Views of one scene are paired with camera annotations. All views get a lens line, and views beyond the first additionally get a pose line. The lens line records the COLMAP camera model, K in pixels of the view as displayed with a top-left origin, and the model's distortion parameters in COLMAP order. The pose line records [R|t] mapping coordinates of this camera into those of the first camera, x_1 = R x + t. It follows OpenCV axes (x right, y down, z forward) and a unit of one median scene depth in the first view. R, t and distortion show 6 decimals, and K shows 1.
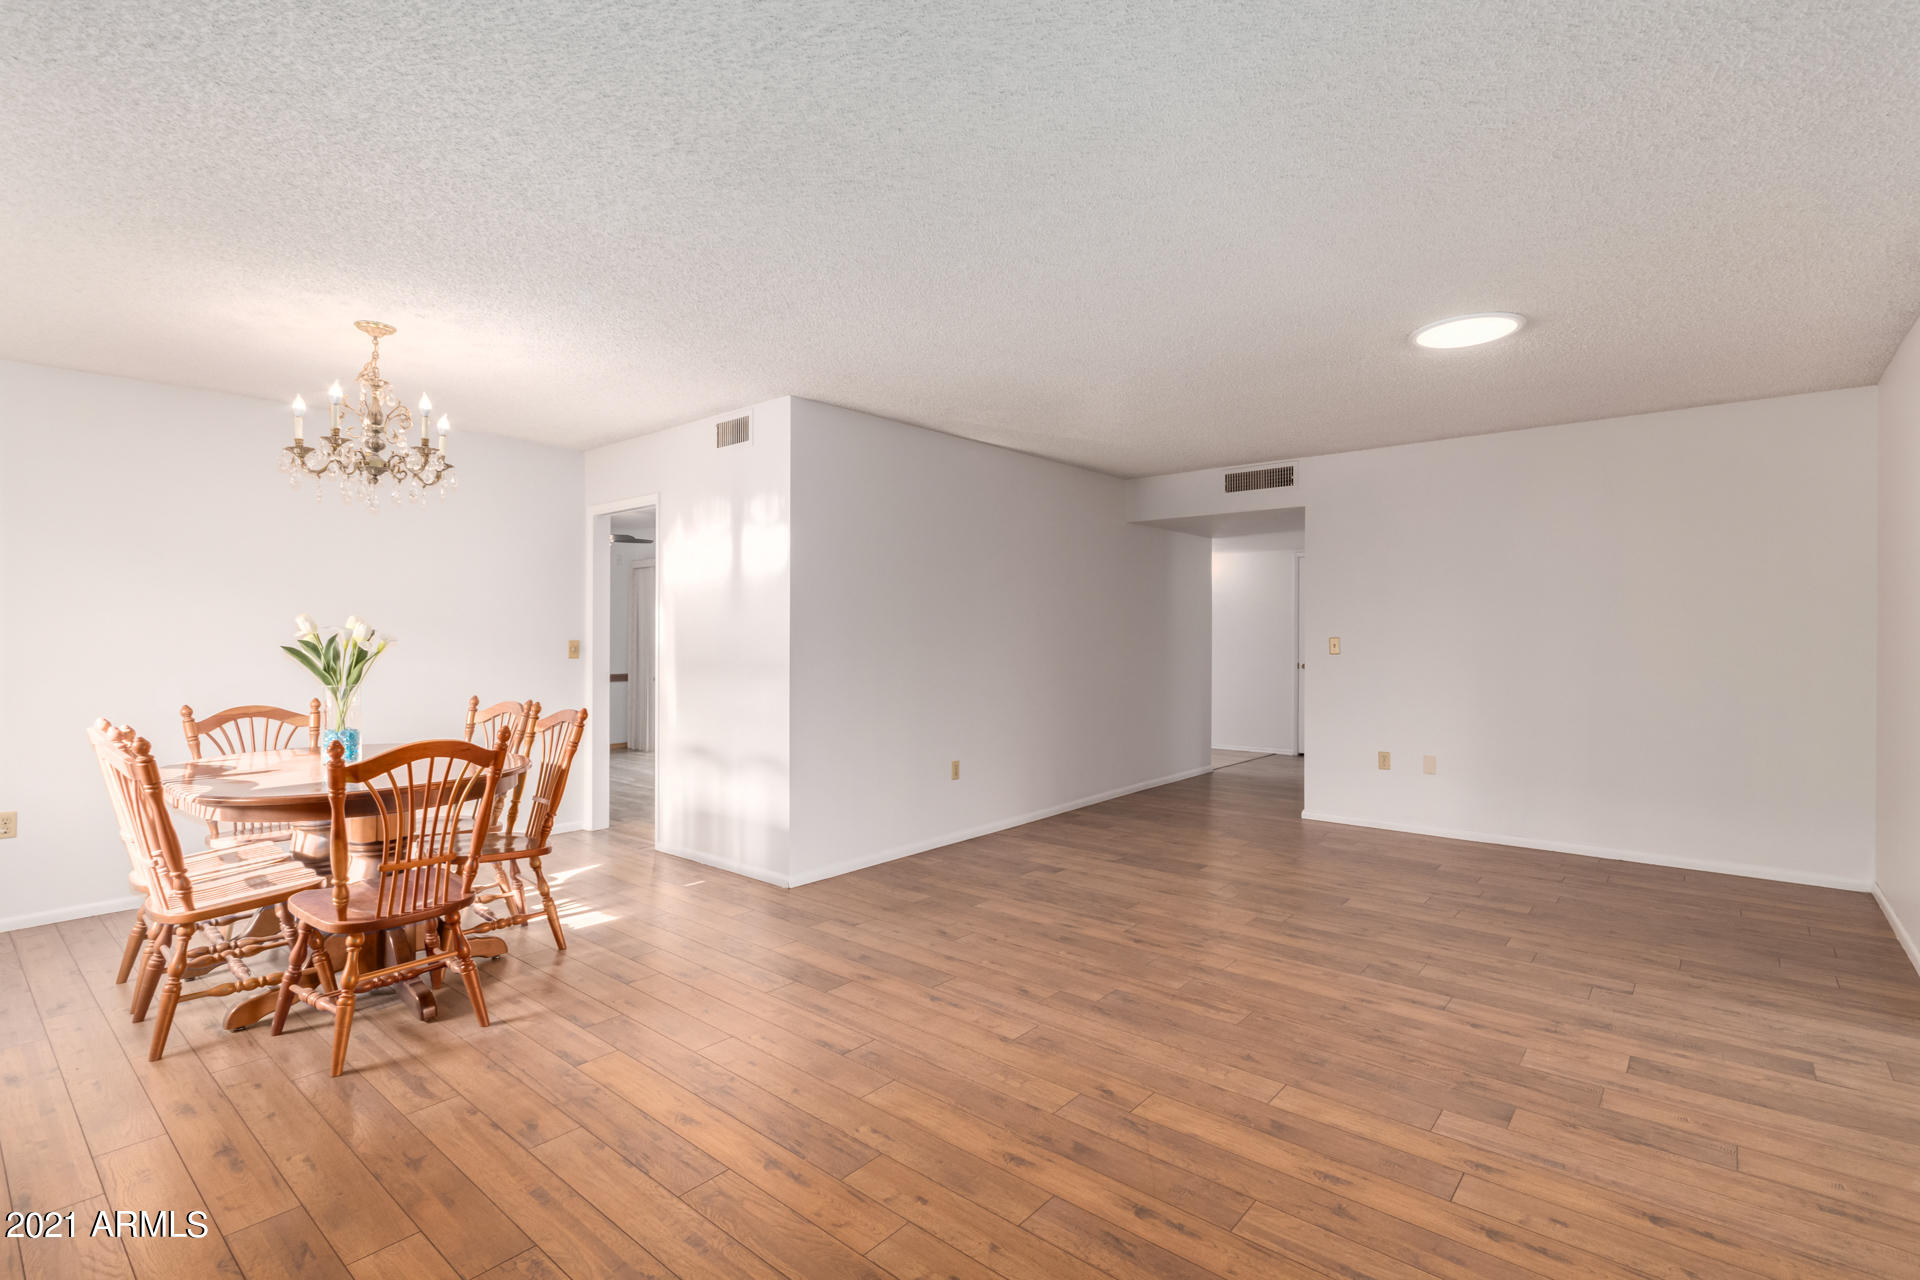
lens RADIAL K [[895.8, 0, 960.0], [0, 895.8, 640.0], [0, 0, 1]] dist [0.001383, -0.000327]
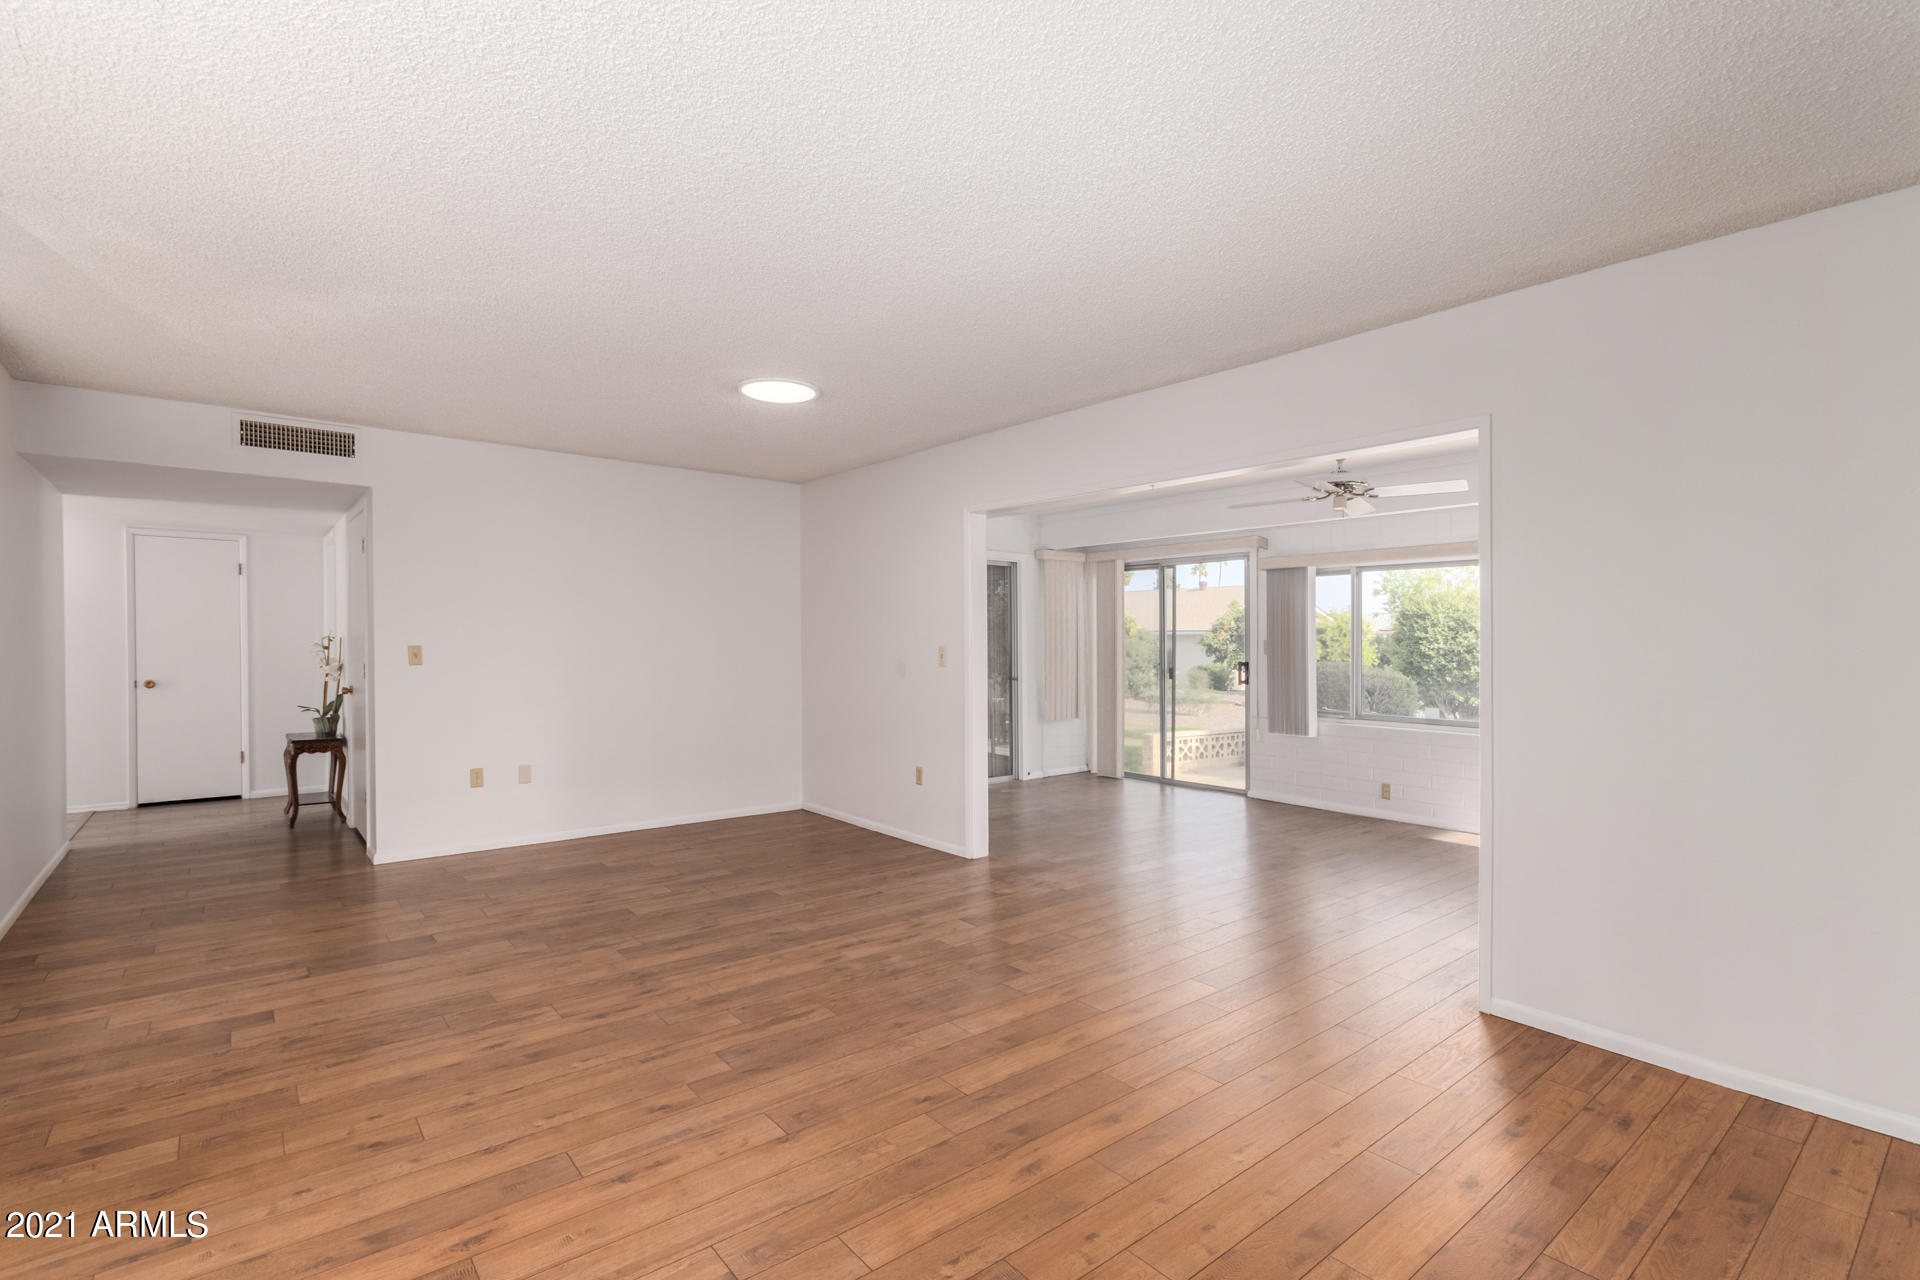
lens RADIAL K [[883.5, 0, 959.4], [0, 883.5, 683.1], [0, 0, 1]] dist [0.002662, -0.000070]
pose [[0.178395, -0.042078, 0.983059, -0.593042], [0.001312, 0.999094, 0.042526, -0.005970], [-0.983958, -0.006297, 0.178288, 0.591296]]
